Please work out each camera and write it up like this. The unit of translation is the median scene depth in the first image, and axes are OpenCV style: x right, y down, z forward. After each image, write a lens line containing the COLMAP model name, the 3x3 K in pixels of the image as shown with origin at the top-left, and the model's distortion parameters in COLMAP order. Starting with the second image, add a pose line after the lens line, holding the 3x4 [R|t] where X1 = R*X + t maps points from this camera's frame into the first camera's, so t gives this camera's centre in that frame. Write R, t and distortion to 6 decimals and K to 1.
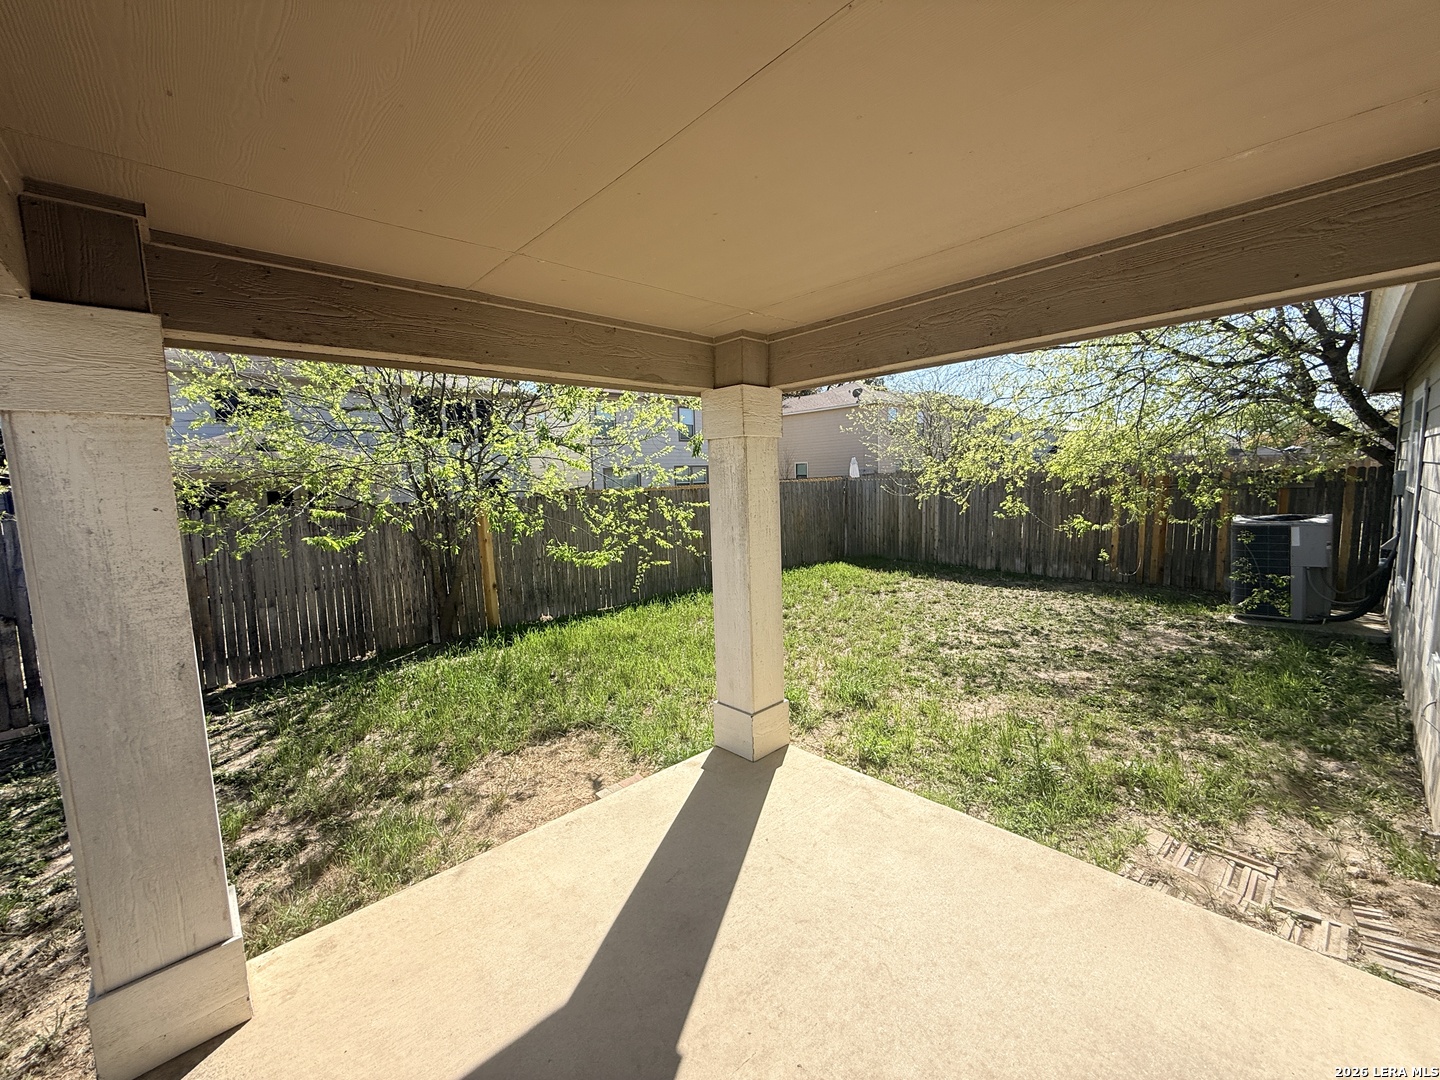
lens RADIAL K [[576.6, 0, 715.4], [0, 576.6, 540.9], [0, 0, 1]] dist [0.001121, 0.000602]
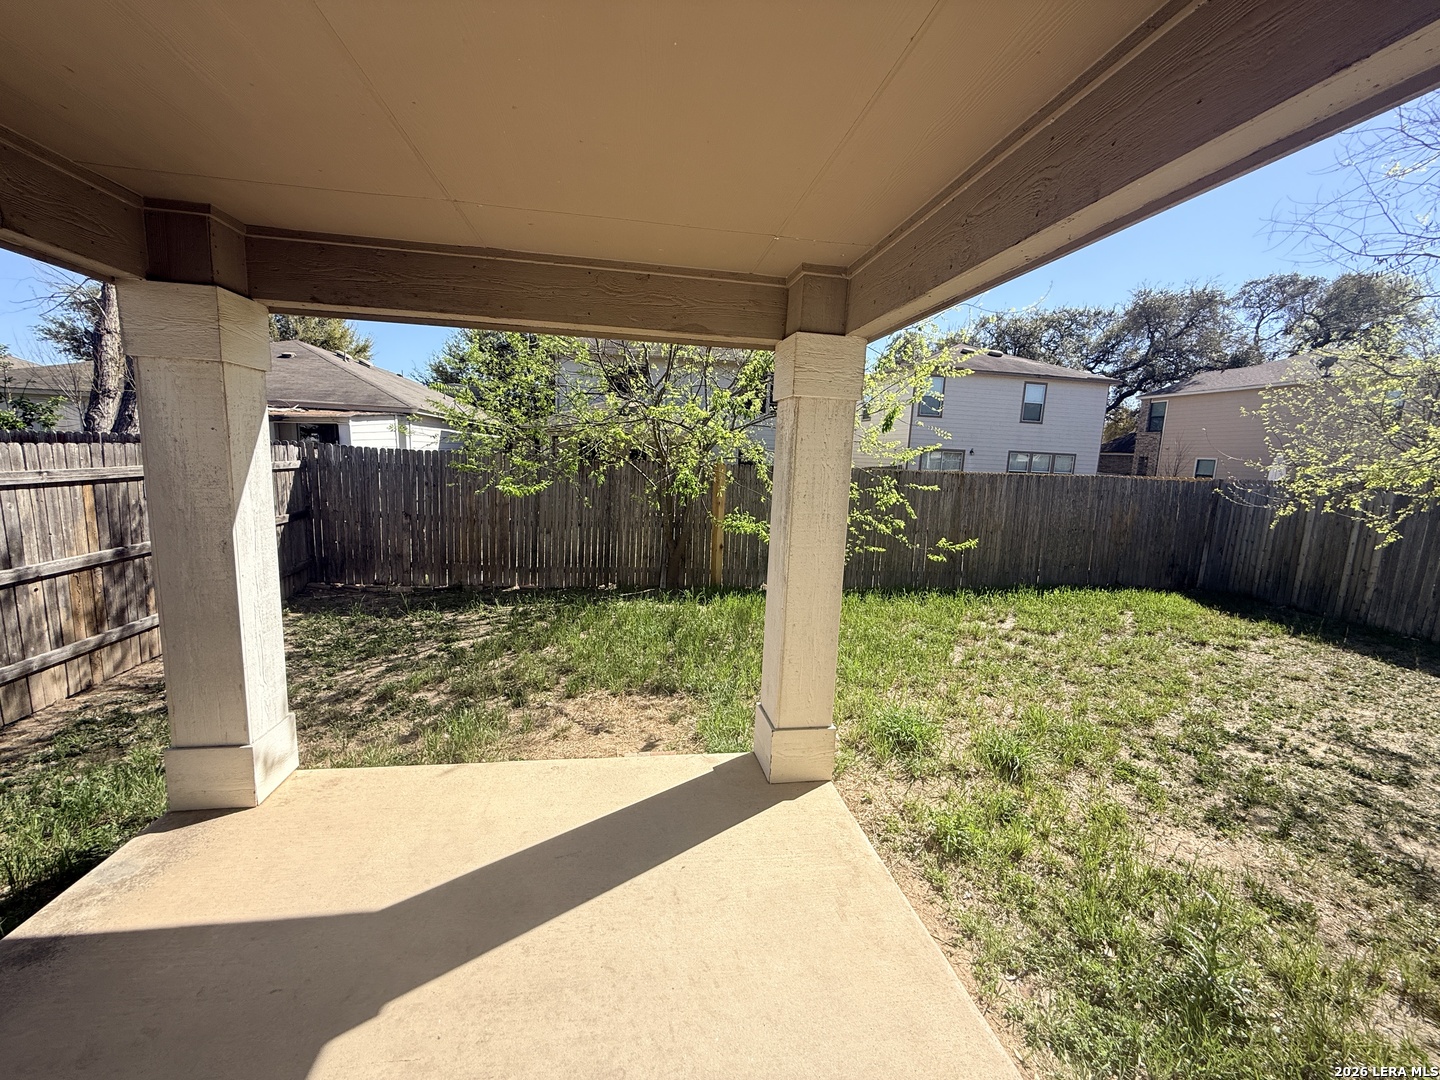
lens RADIAL K [[576.6, 0, 721.0], [0, 576.6, 541.1], [0, 0, 1]] dist [0.001121, 0.000602]
pose [[0.827899, 0.149654, -0.540543, 0.341804], [-0.130357, 0.988696, 0.074074, -0.019814], [0.545518, 0.009137, 0.838049, 0.201468]]
